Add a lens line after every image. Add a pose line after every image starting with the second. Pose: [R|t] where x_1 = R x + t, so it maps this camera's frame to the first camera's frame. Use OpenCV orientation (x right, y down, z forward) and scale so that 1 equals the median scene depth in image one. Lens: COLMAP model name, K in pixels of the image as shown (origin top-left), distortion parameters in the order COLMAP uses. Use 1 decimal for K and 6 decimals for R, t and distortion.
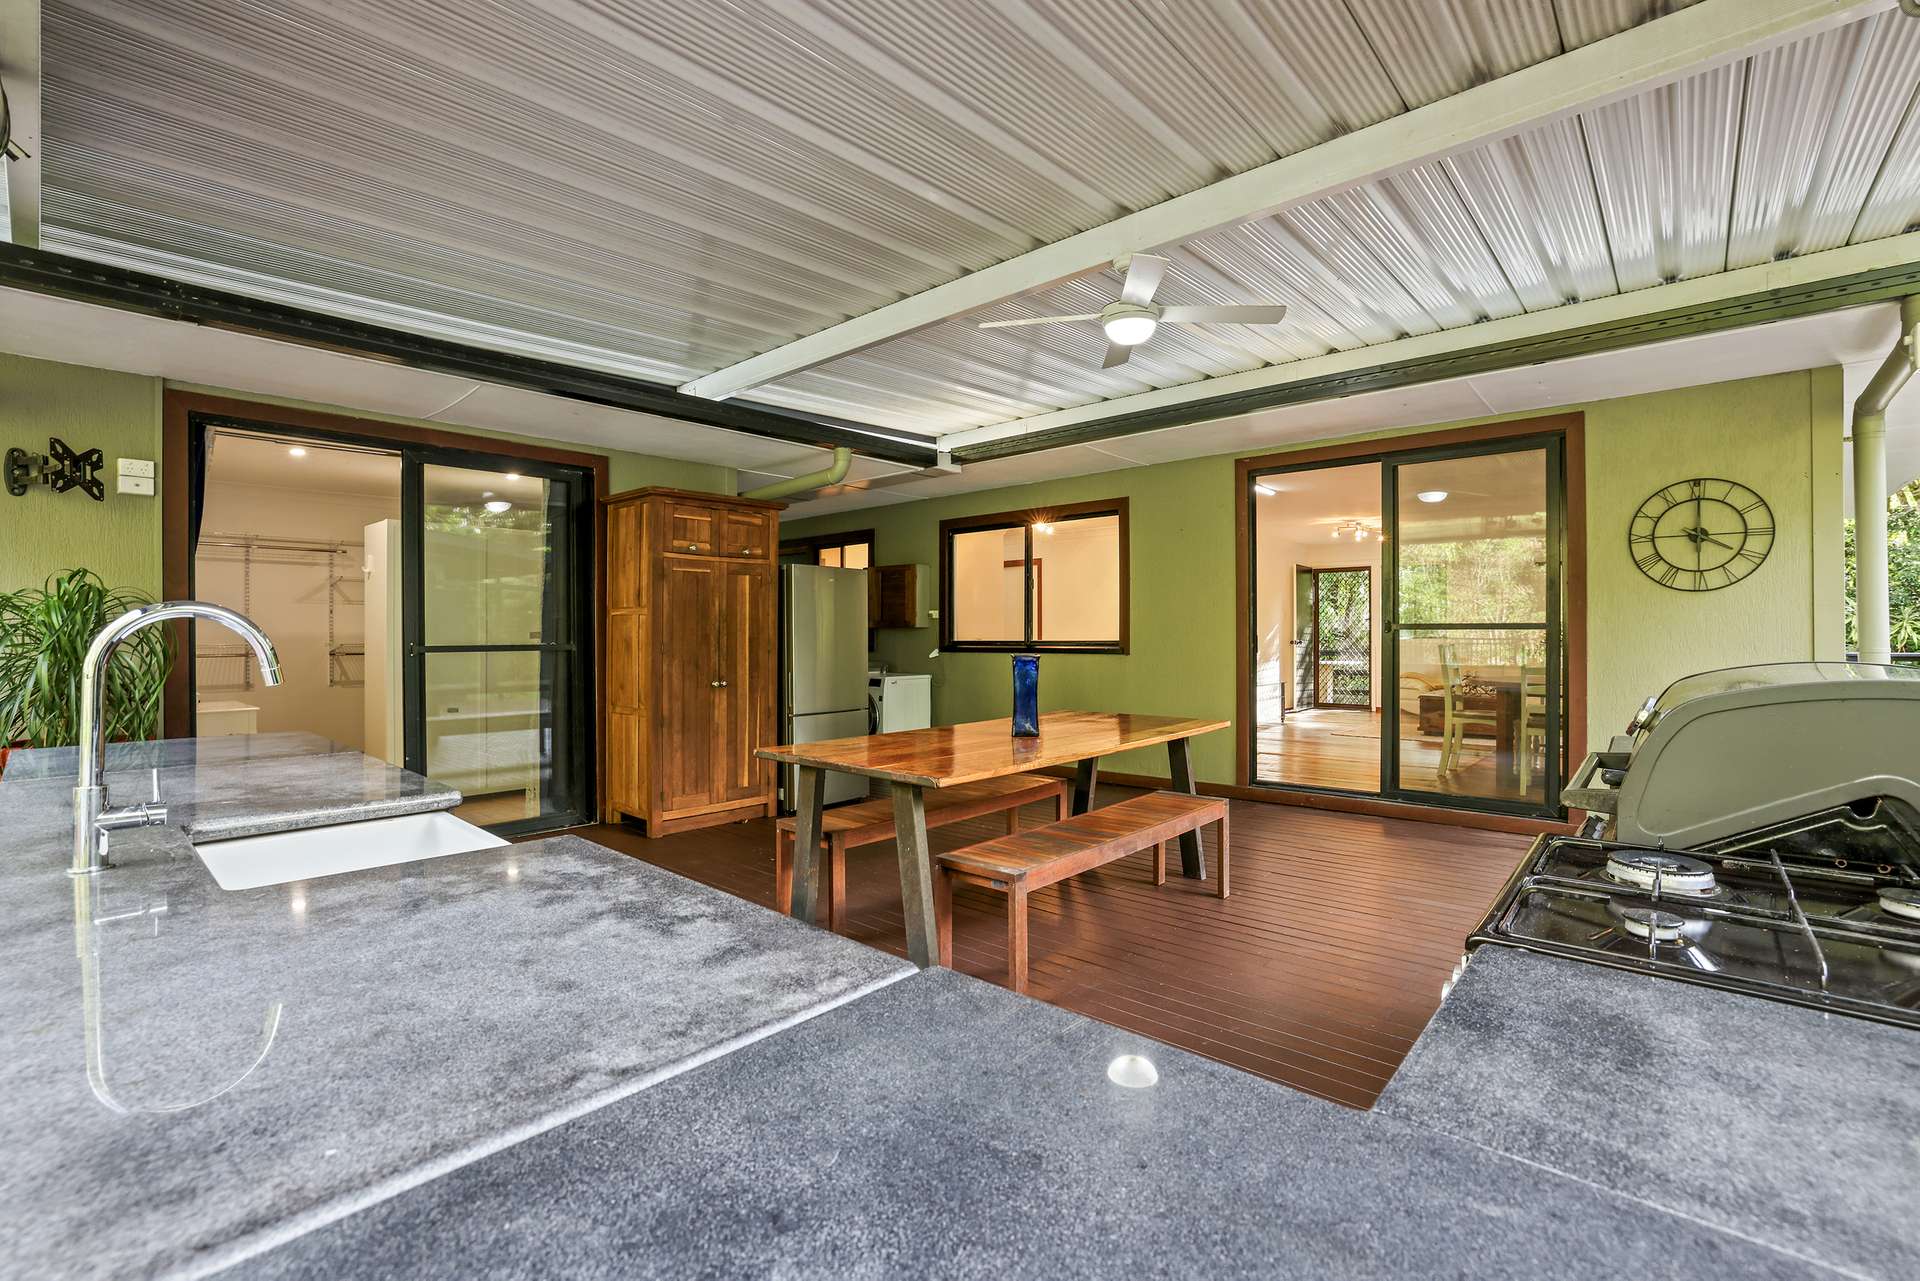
lens RADIAL K [[818.9, 0, 955.4], [0, 818.9, 627.1], [0, 0, 1]] dist [0.000315, 0.000932]
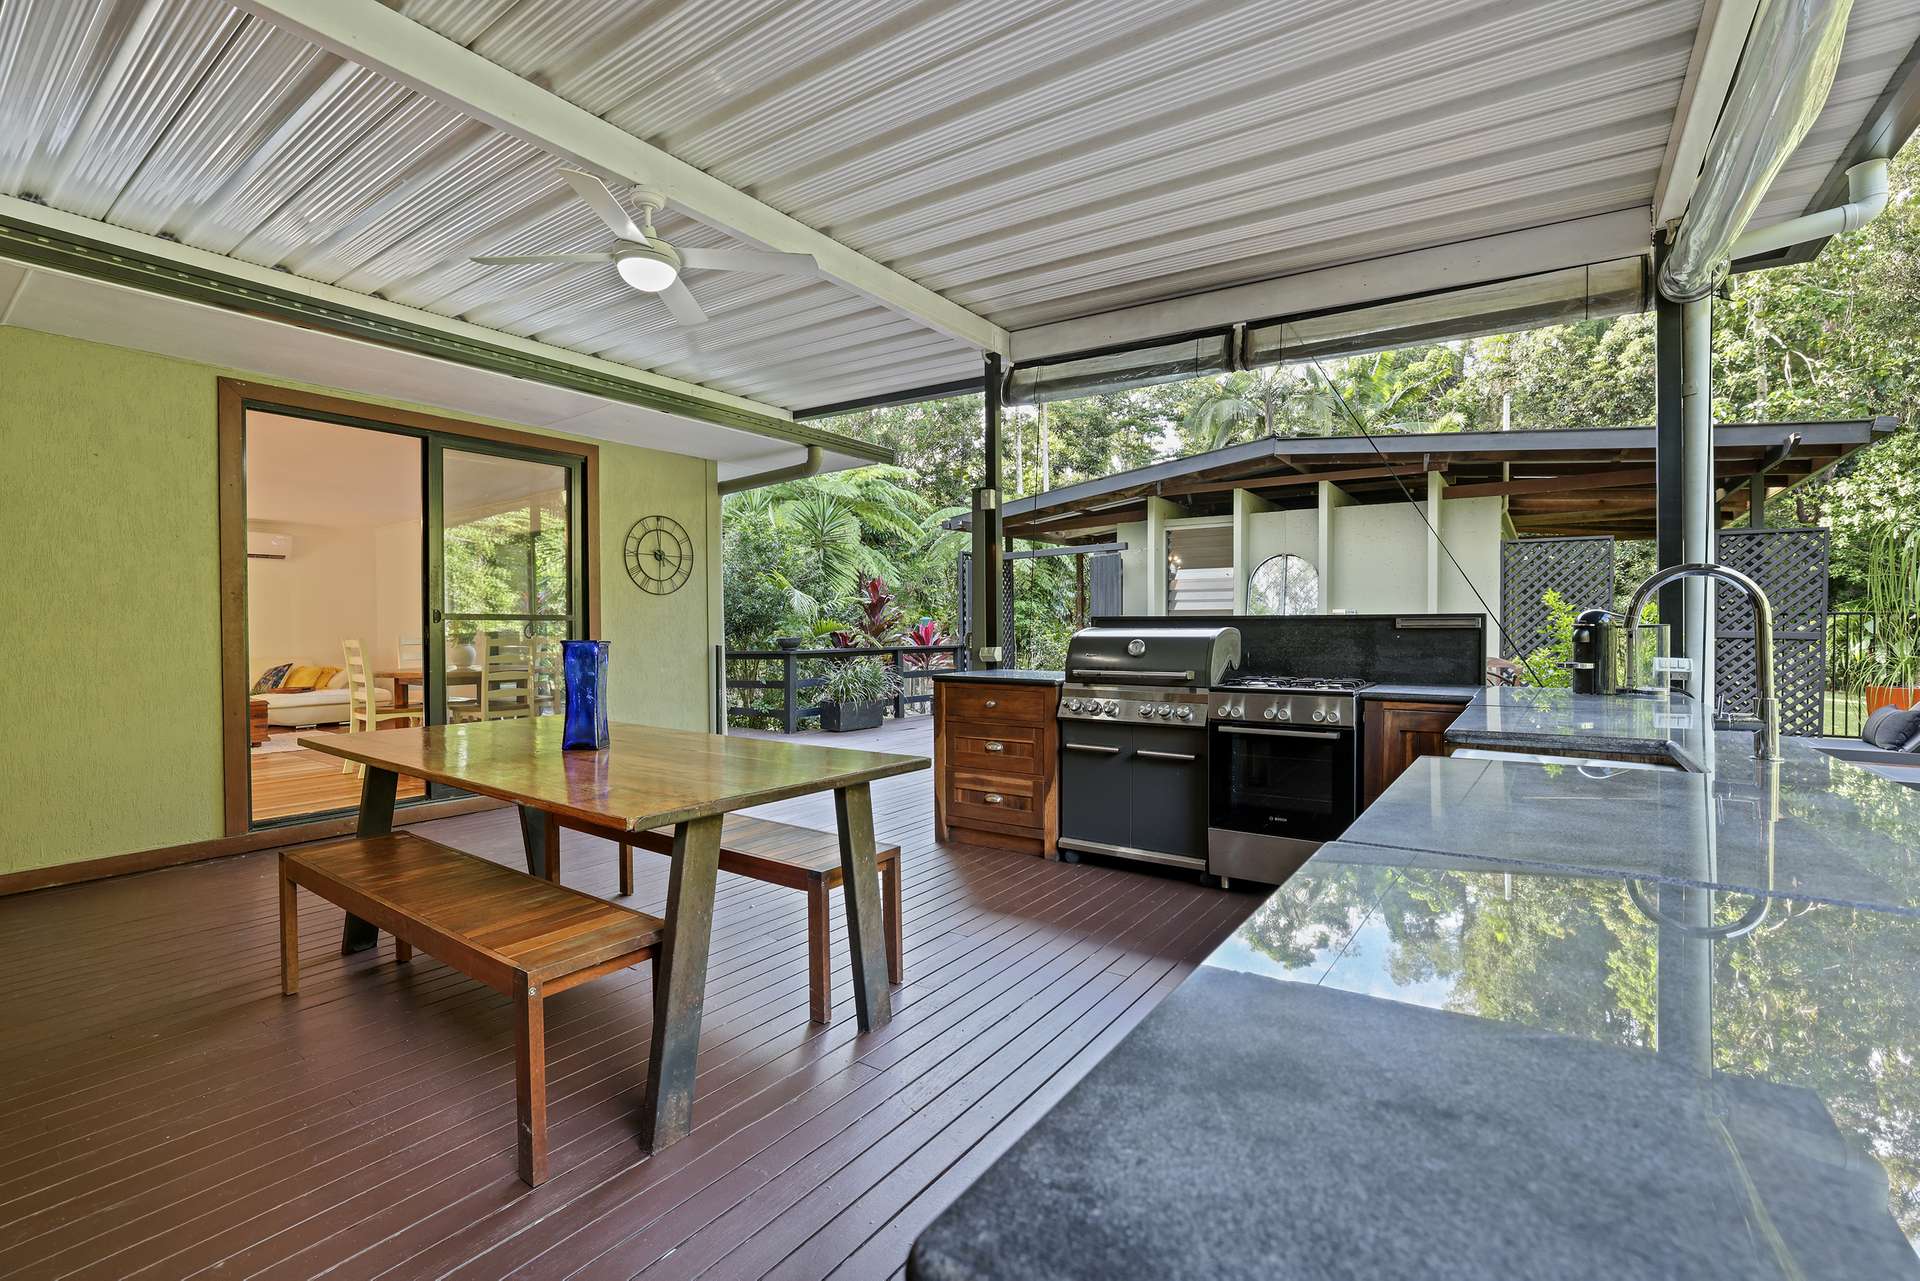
lens RADIAL K [[818.9, 0, 962.8], [0, 818.9, 637.5], [0, 0, 1]] dist [0.000315, 0.000932]
pose [[-0.022131, -0.009421, 0.999711, -0.522386], [-0.008965, 0.999917, 0.009225, 0.013062], [-0.999715, -0.008759, -0.022214, 0.488720]]
